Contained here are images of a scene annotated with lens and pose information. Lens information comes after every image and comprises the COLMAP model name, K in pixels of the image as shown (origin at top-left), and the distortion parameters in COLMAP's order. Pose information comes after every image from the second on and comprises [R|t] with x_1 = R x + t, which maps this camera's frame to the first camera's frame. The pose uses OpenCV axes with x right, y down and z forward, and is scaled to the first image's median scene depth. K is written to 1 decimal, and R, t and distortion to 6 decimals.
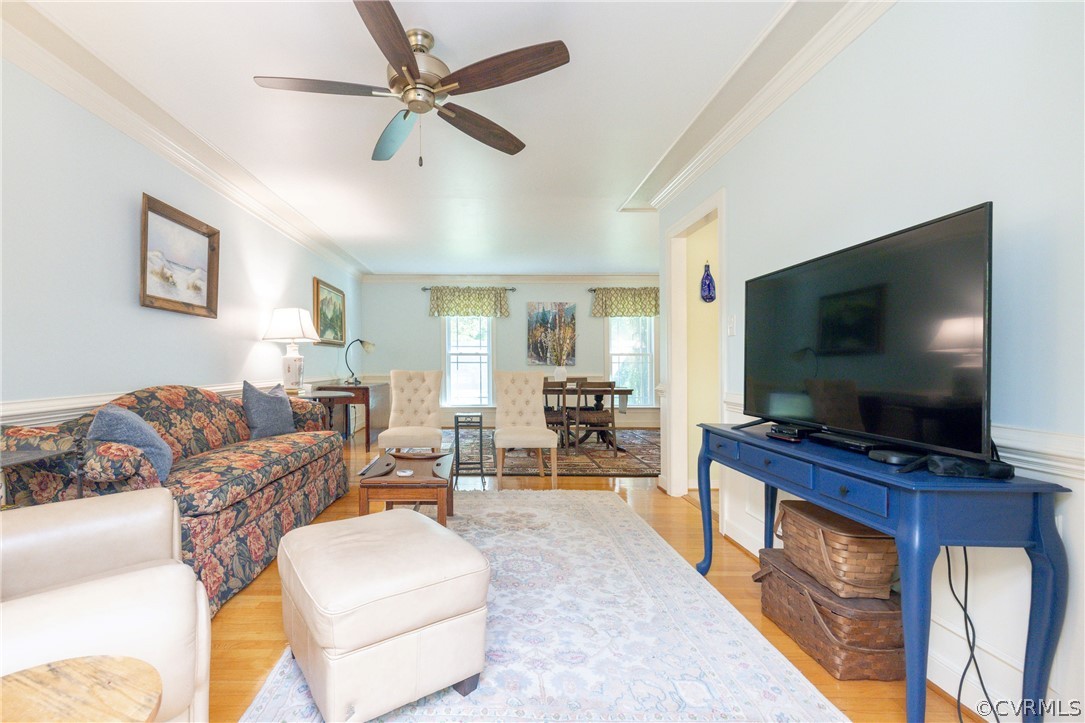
lens RADIAL K [[464.1, 0, 515.6], [0, 464.1, 363.1], [0, 0, 1]] dist [0.000351, -0.000013]
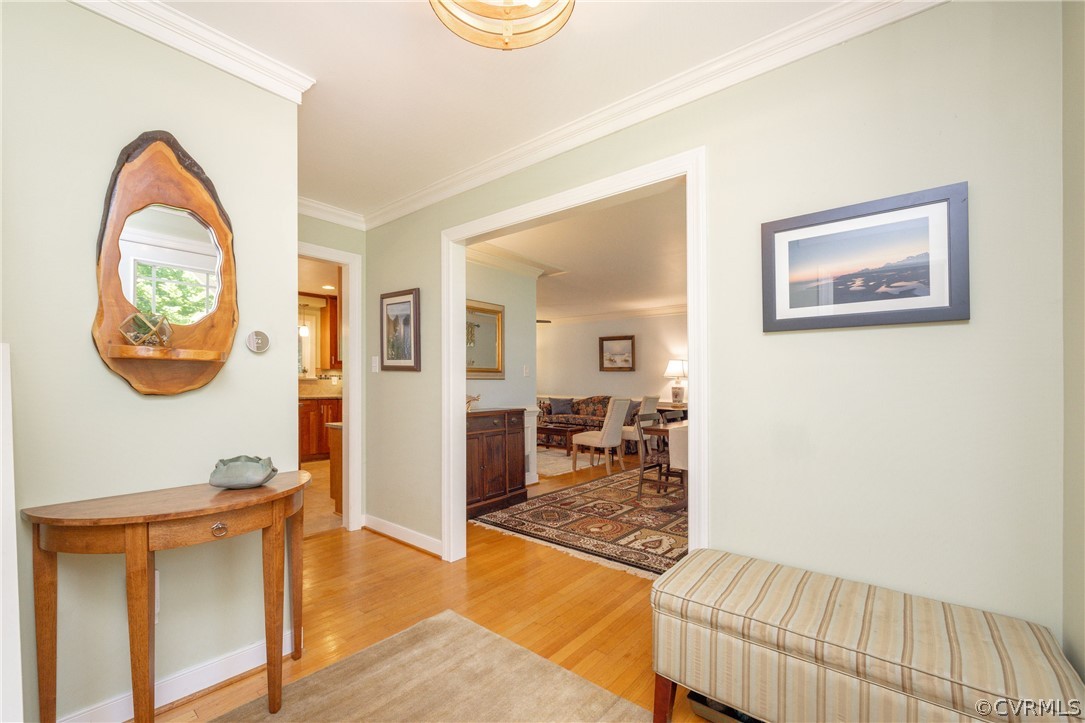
lens RADIAL K [[464.1, 0, 515.6], [0, 464.1, 363.1], [0, 0, 1]] dist [0.000351, -0.000013]
pose [[-0.704287, -0.030631, -0.709254, 1.767542], [-0.003491, 0.999206, -0.039687, -0.042420], [0.709906, -0.025475, -0.703835, 2.601572]]
